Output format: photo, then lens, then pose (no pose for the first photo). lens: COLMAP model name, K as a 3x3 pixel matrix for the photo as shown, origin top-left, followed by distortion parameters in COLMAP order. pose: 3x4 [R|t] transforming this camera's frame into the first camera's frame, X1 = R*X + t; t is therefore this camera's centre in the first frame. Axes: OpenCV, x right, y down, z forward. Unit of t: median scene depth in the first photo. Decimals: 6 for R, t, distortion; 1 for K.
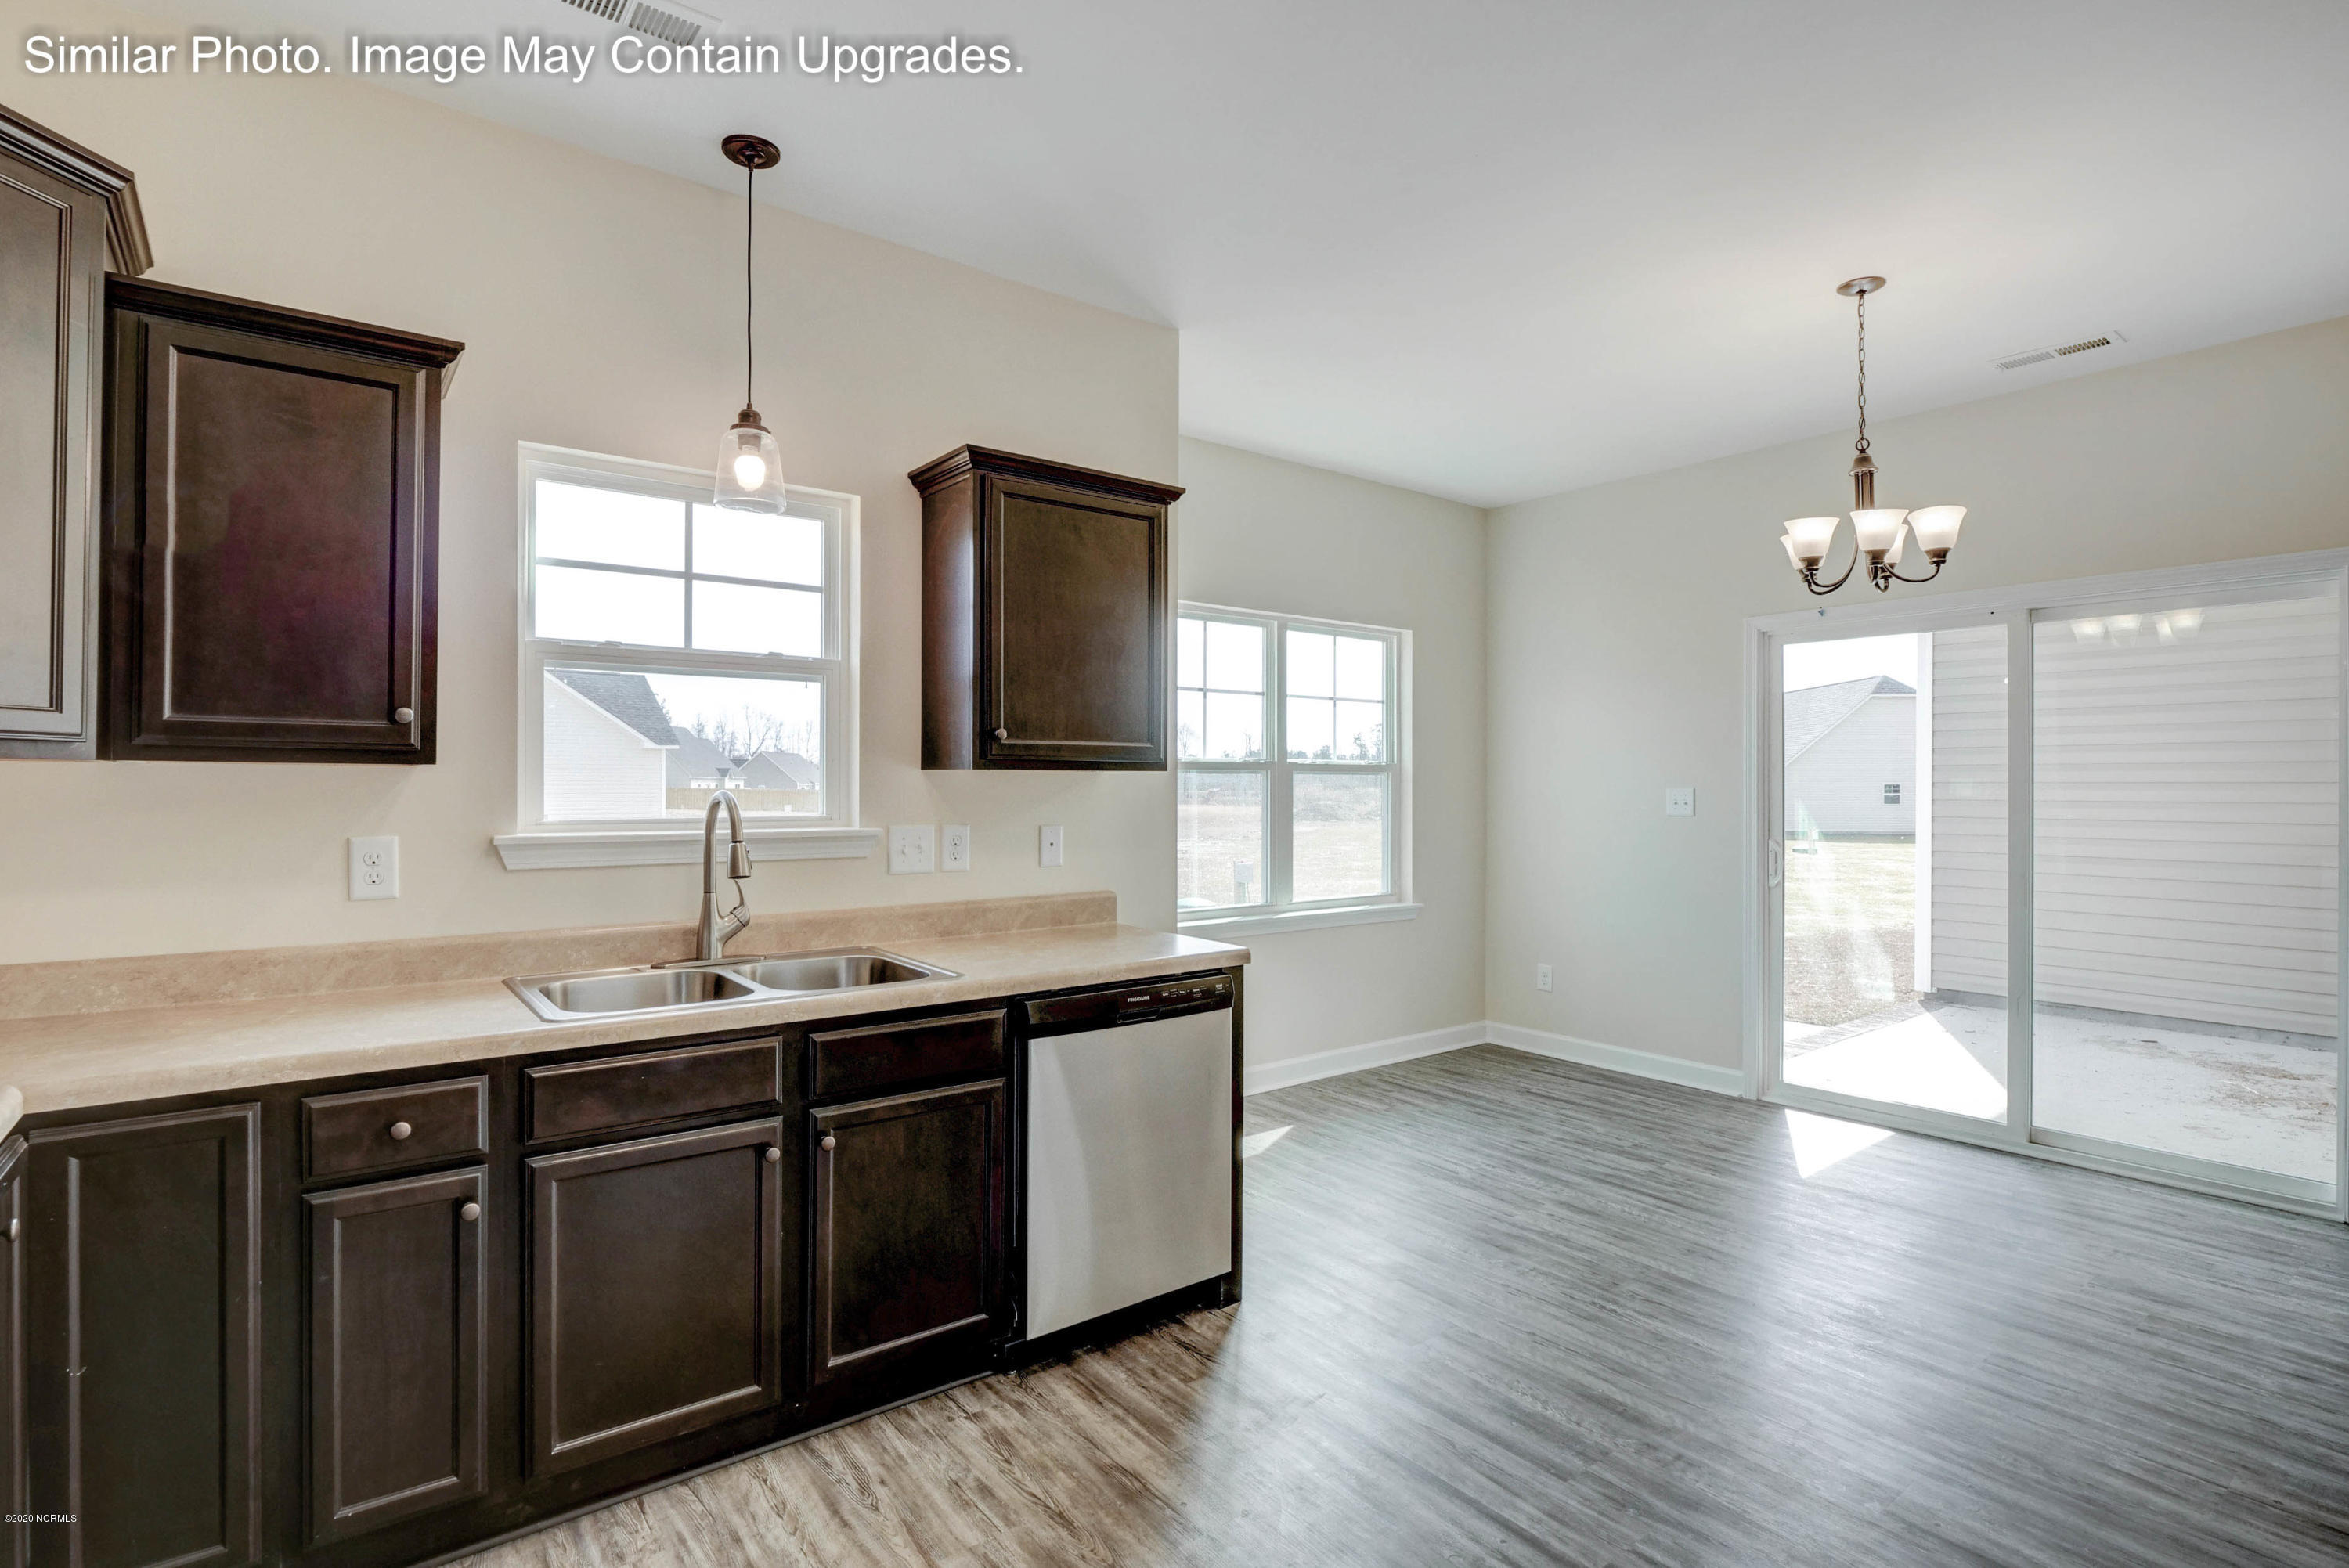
lens RADIAL K [[1142.2, 0, 1162.9], [0, 1142.2, 780.6], [0, 0, 1]] dist [-0.017522, 0.000841]
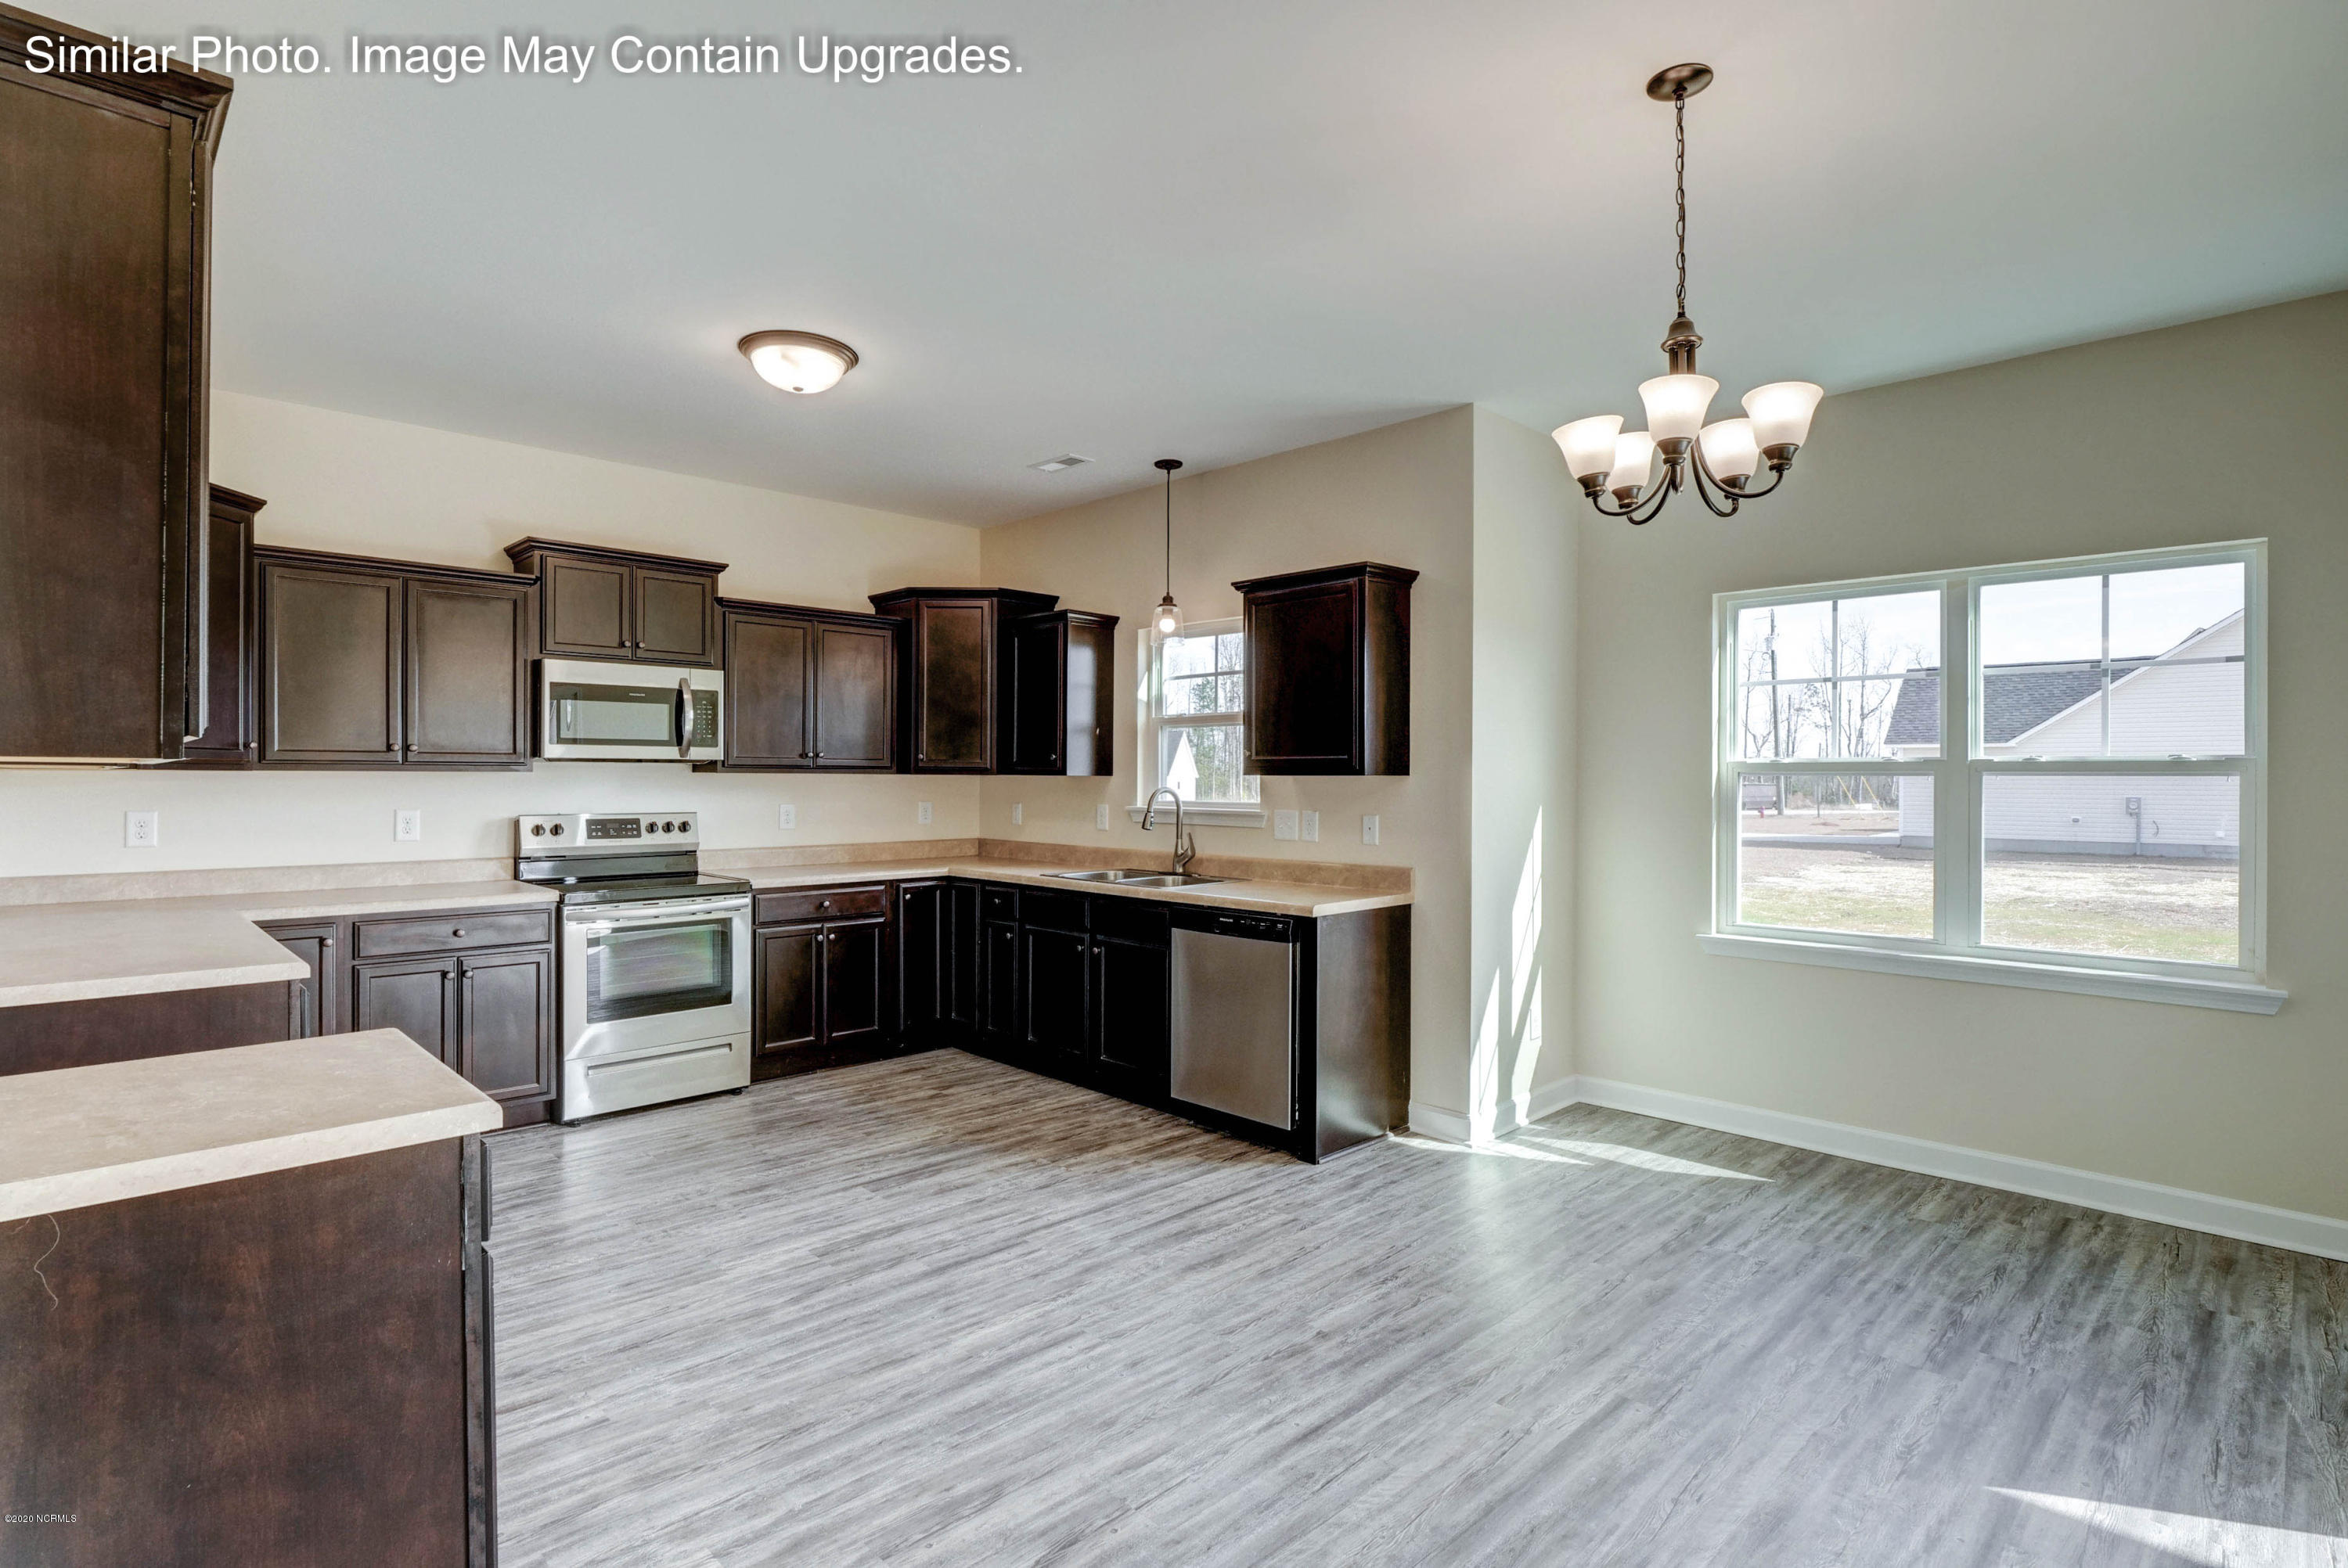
lens RADIAL K [[1141.7, 0, 1162.4], [0, 1141.7, 780.6], [0, 0, 1]] dist [-0.017522, 0.000841]
pose [[0.120615, -0.000989, -0.992699, 1.007391], [-0.004013, 0.999991, -0.001484, 0.001002], [0.992691, 0.004163, 0.120610, 0.471193]]
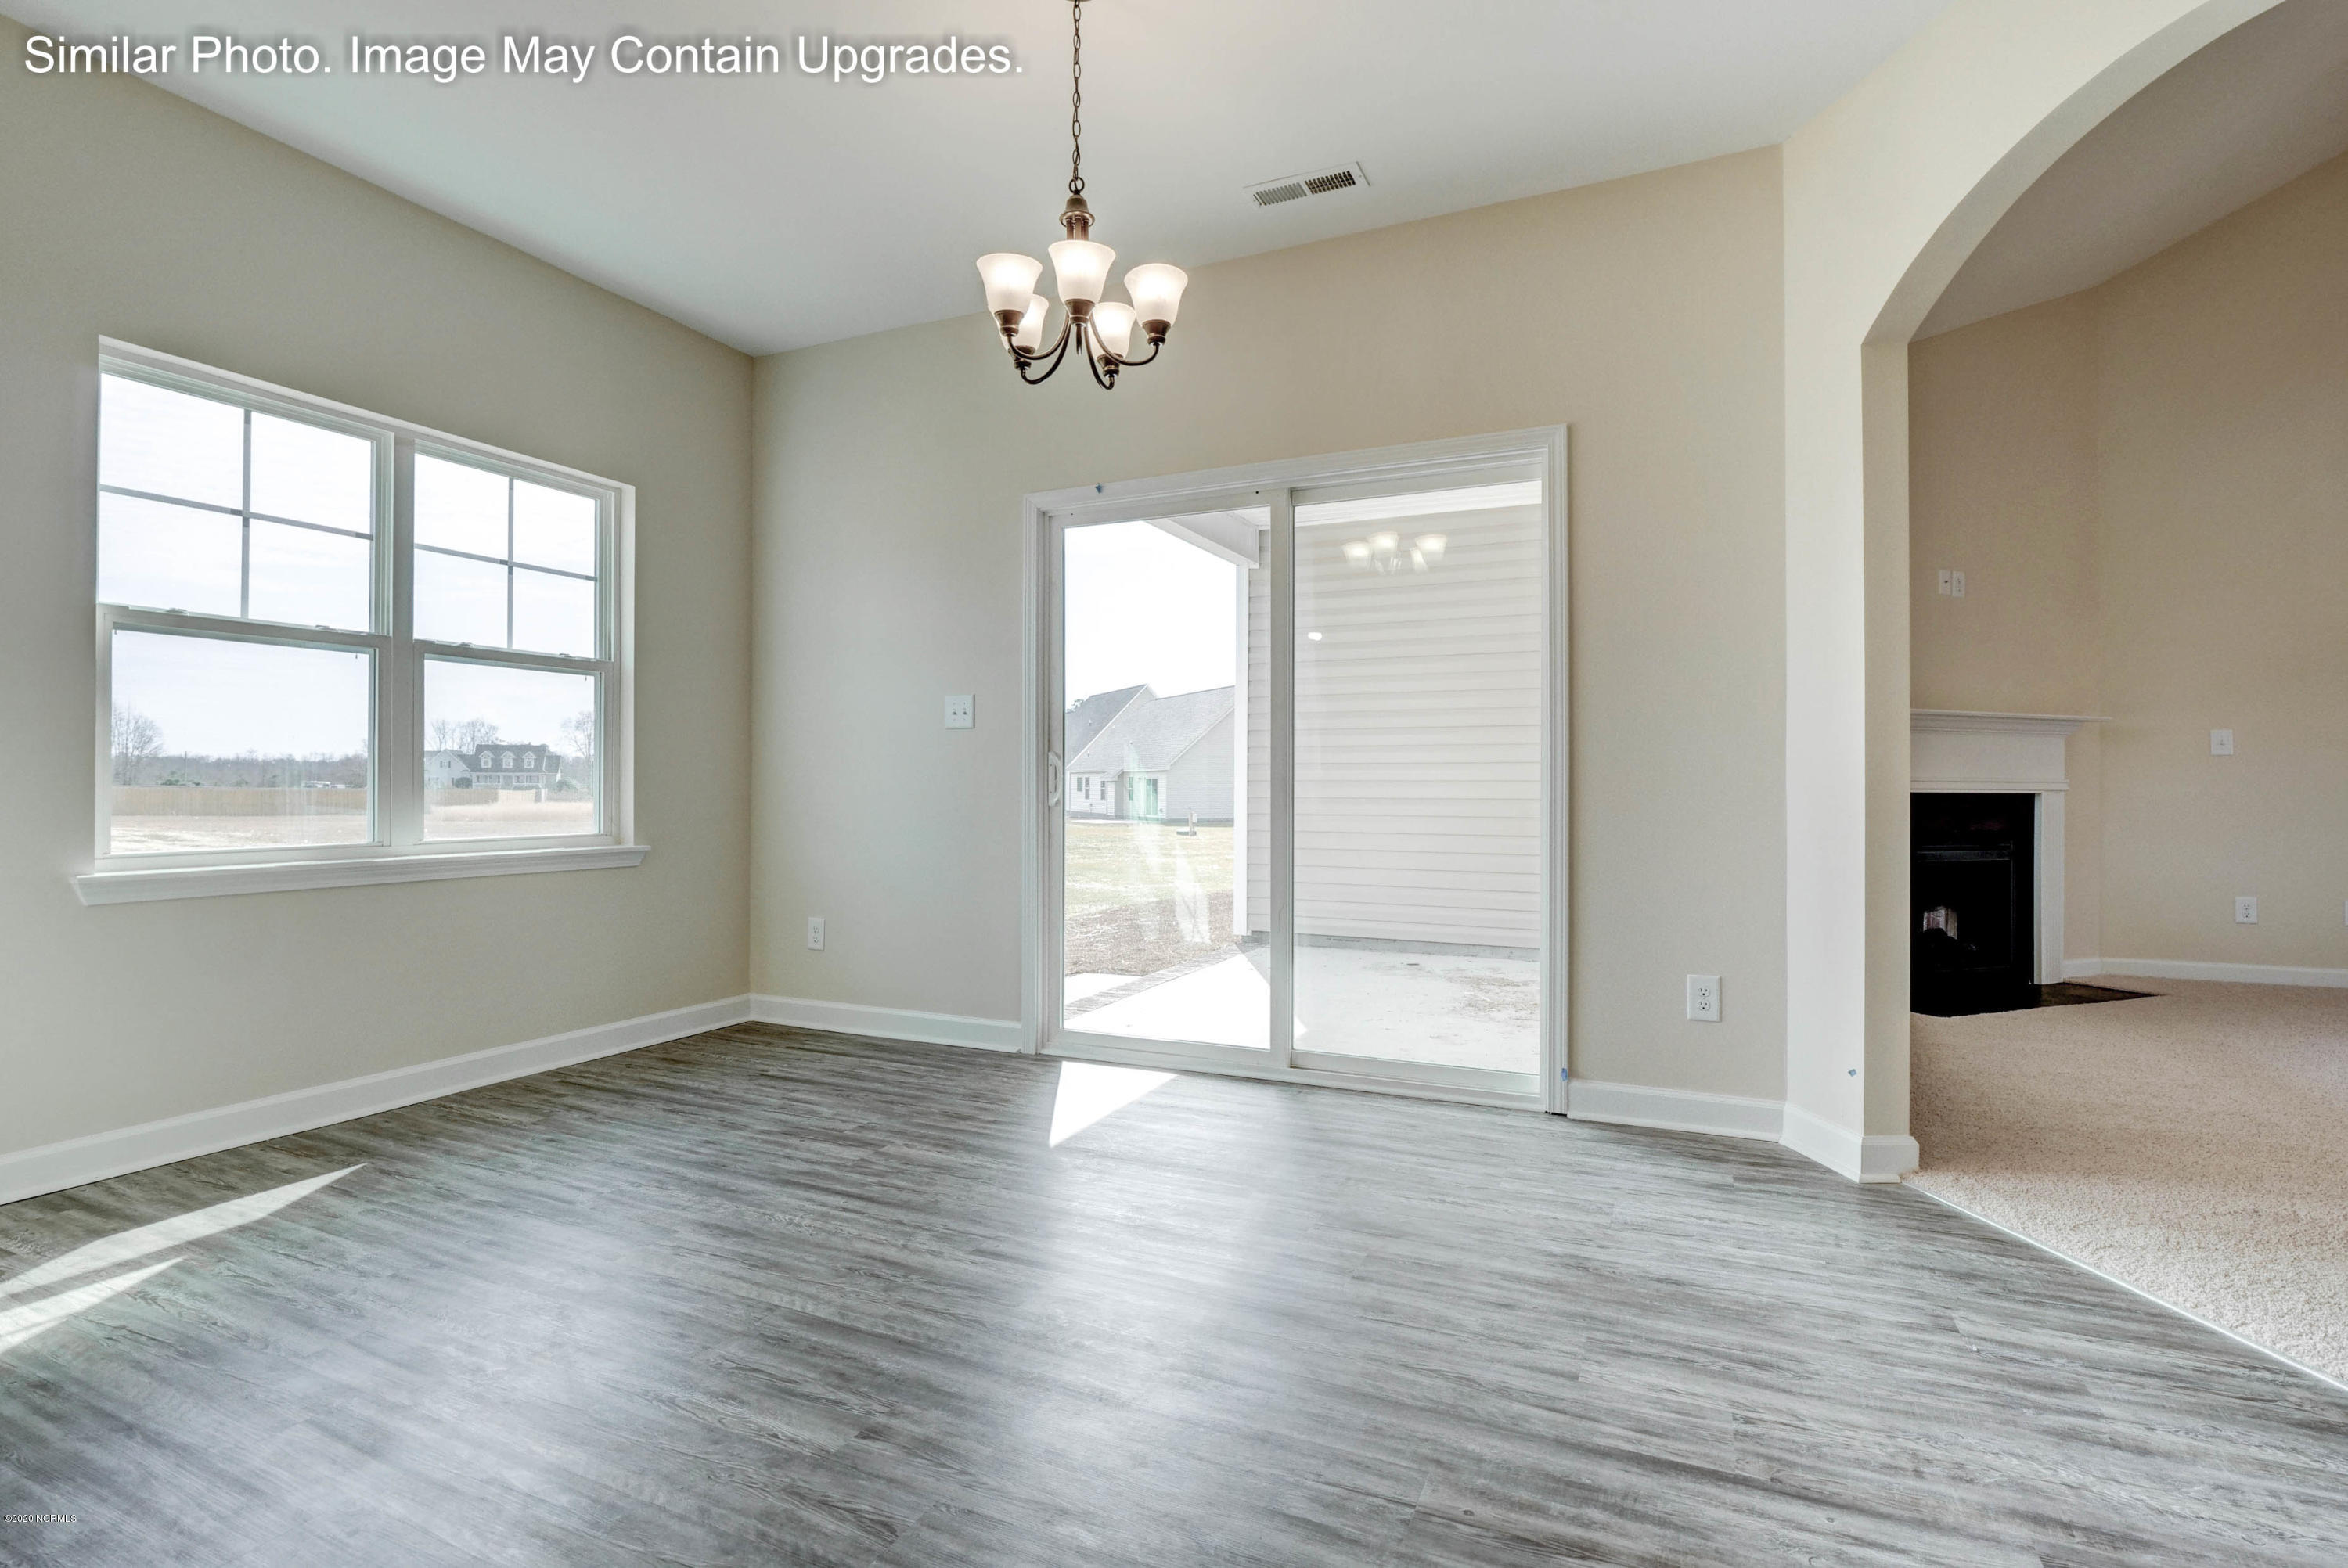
lens RADIAL K [[1141.7, 0, 1162.4], [0, 1141.7, 780.6], [0, 0, 1]] dist [-0.017522, 0.000841]
pose [[0.886622, 0.001808, 0.462491, 0.246019], [-0.002000, 0.999998, -0.000074, 0.087265], [-0.462490, -0.000859, 0.886624, 0.225104]]
